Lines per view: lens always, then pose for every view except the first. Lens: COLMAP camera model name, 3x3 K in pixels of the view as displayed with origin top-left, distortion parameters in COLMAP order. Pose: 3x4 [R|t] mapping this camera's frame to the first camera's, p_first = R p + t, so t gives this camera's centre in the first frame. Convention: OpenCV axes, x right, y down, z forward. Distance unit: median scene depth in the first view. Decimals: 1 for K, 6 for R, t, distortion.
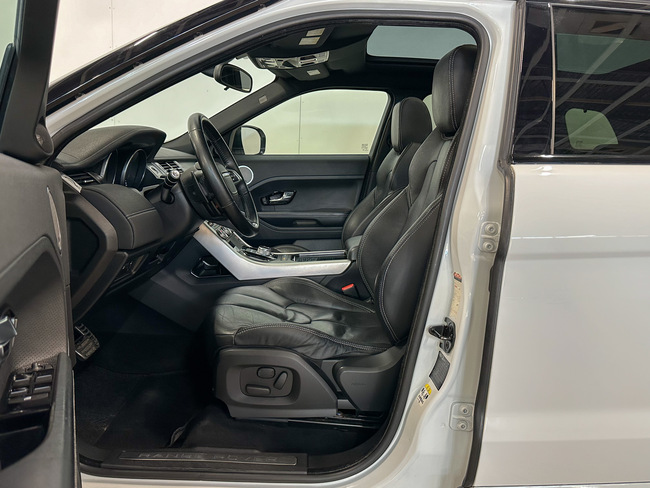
lens RADIAL K [[487.4, 0, 325.0], [0, 487.4, 244.0], [0, 0, 1]] dist [0.037946, -0.002189]
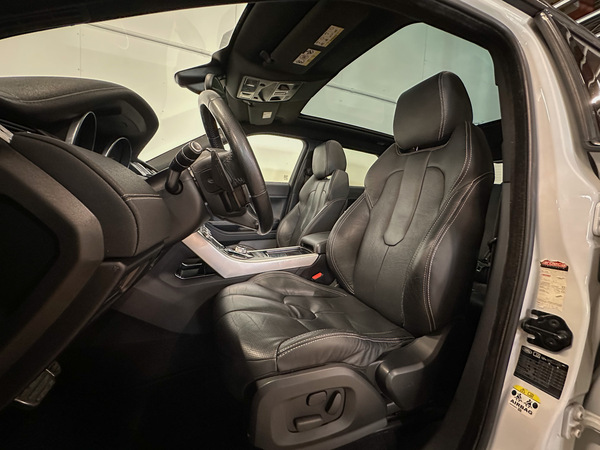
lens RADIAL K [[243.7, 0, 300.0], [0, 243.7, 225.0], [0, 0, 1]] dist [-0.000425, 0.000207]
pose [[0.942349, -0.018975, 0.334094, -0.203911], [0.044154, 0.996712, -0.067933, 0.001660], [-0.331707, 0.078768, 0.940088, 0.447450]]
